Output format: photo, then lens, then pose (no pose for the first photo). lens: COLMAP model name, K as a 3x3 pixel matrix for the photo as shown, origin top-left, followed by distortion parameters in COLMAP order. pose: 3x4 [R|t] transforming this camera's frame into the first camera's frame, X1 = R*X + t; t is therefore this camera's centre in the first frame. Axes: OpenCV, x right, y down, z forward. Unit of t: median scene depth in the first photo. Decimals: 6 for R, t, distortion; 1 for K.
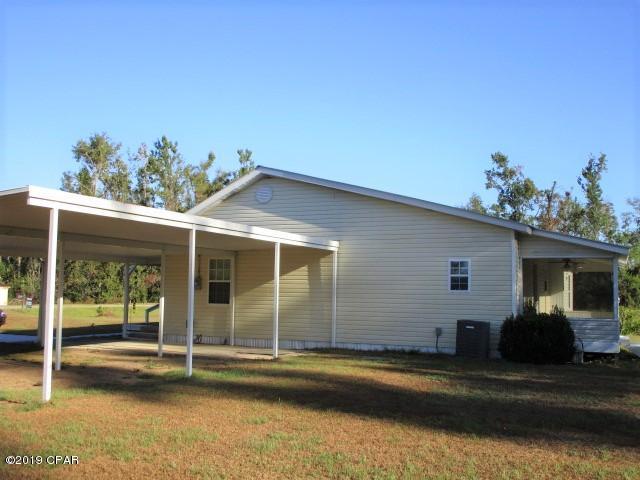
lens RADIAL K [[720.3, 0, 321.8], [0, 720.3, 240.4], [0, 0, 1]] dist [-0.070056, 0.000000]
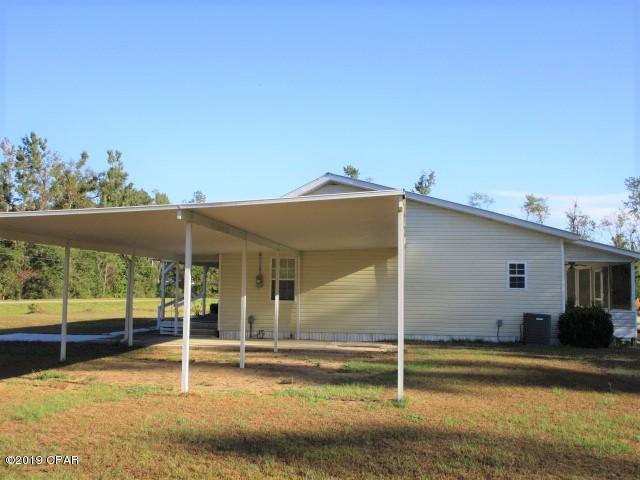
lens RADIAL K [[654.3, 0, 318.4], [0, 654.3, 244.4], [0, 0, 1]] dist [-0.043935, 0.000000]
pose [[0.957020, 0.018259, 0.289446, -0.377092], [-0.020058, 0.999794, 0.003249, 0.000695], [-0.289327, -0.008915, 0.957189, 0.059853]]
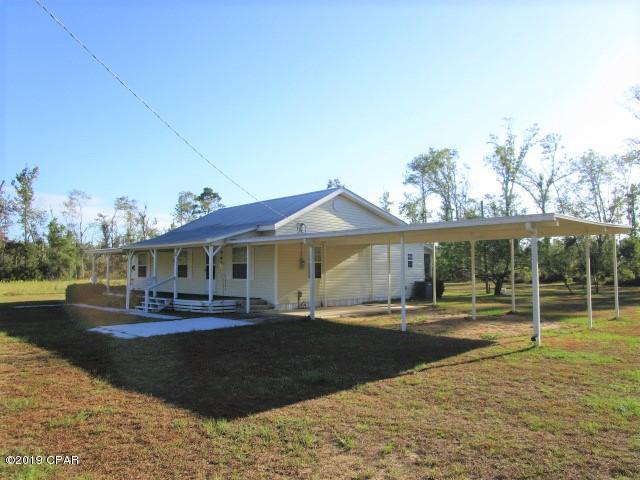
lens RADIAL K [[476.6, 0, 319.4], [0, 476.6, 241.7], [0, 0, 1]] dist [0.007124, 0.004544]
pose [[0.340747, 0.043752, 0.939136, -1.028878], [-0.062061, 0.997785, -0.023967, 0.038585], [-0.938104, -0.050117, 0.342708, 0.678886]]
